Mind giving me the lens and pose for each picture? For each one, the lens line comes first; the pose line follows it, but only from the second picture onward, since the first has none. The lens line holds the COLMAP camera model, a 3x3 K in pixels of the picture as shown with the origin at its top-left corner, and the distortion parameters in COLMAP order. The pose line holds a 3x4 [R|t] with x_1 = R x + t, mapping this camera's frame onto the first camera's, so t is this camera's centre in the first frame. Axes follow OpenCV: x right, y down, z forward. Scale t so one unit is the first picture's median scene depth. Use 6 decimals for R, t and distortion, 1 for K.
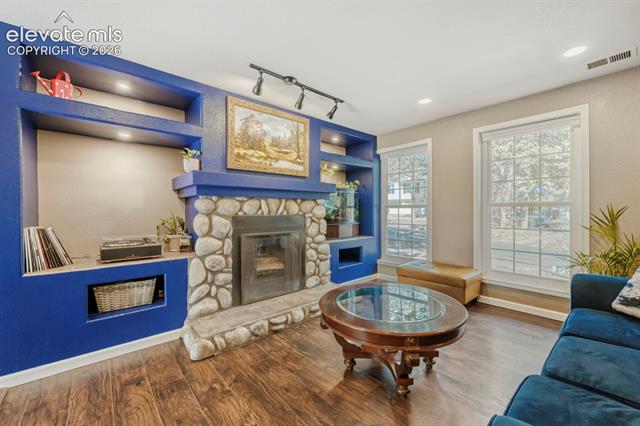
lens RADIAL K [[252.0, 0, 314.0], [0, 252.0, 211.7], [0, 0, 1]] dist [-0.011859, 0.001689]
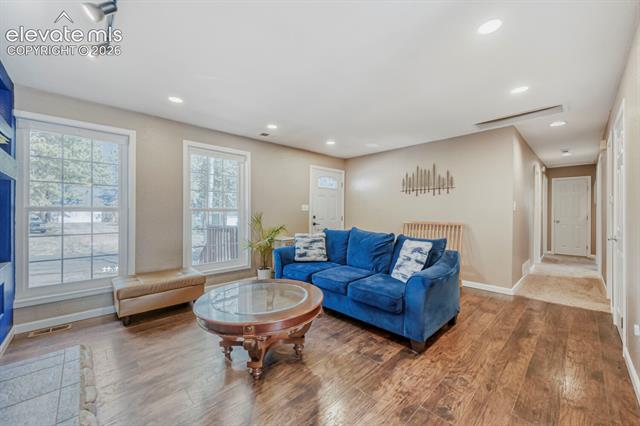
lens RADIAL K [[252.0, 0, 320.9], [0, 252.0, 212.9], [0, 0, 1]] dist [-0.011859, 0.001689]
pose [[-0.063739, 0.004941, 0.997954, -0.442856], [0.004197, 0.999980, -0.004683, -0.003879], [-0.997958, 0.003890, -0.063759, 0.422689]]
